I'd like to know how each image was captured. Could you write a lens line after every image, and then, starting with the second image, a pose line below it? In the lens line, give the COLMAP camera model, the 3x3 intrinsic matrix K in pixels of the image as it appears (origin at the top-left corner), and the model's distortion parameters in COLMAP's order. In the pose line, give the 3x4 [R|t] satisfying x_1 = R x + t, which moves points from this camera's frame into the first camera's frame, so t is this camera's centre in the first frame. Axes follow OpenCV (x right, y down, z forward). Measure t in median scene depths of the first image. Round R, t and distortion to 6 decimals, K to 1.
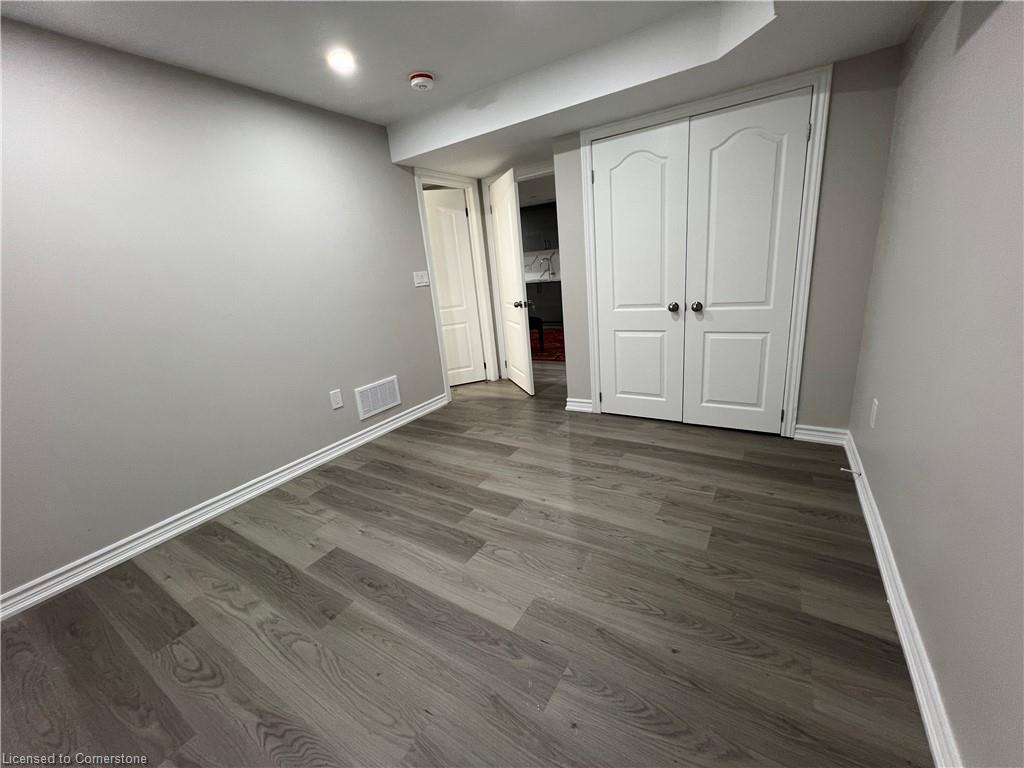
lens RADIAL K [[409.1, 0, 510.9], [0, 409.1, 380.1], [0, 0, 1]] dist [-0.000206, 0.000301]
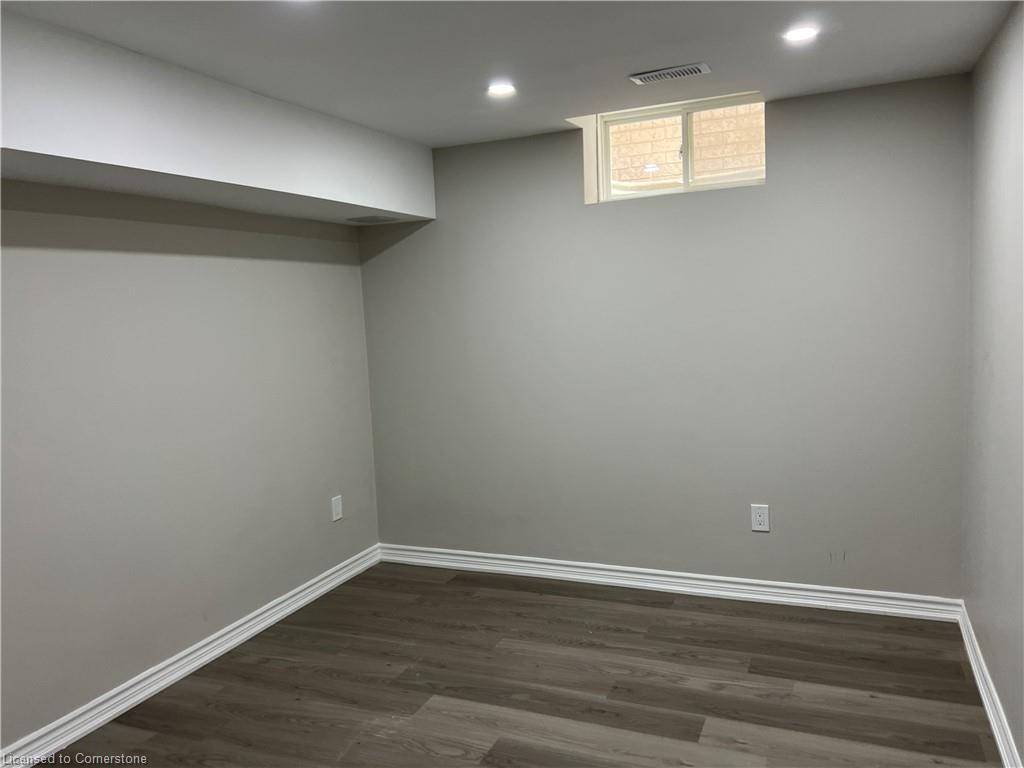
lens RADIAL K [[771.7, 0, 512.0], [0, 771.7, 384.0], [0, 0, 1]] dist [0.059757, -0.068812]
pose [[-0.976746, 0.156335, -0.146719, -0.023799], [0.090024, 0.920131, 0.381122, -0.856560], [0.194584, 0.359052, -0.912808, 2.417048]]
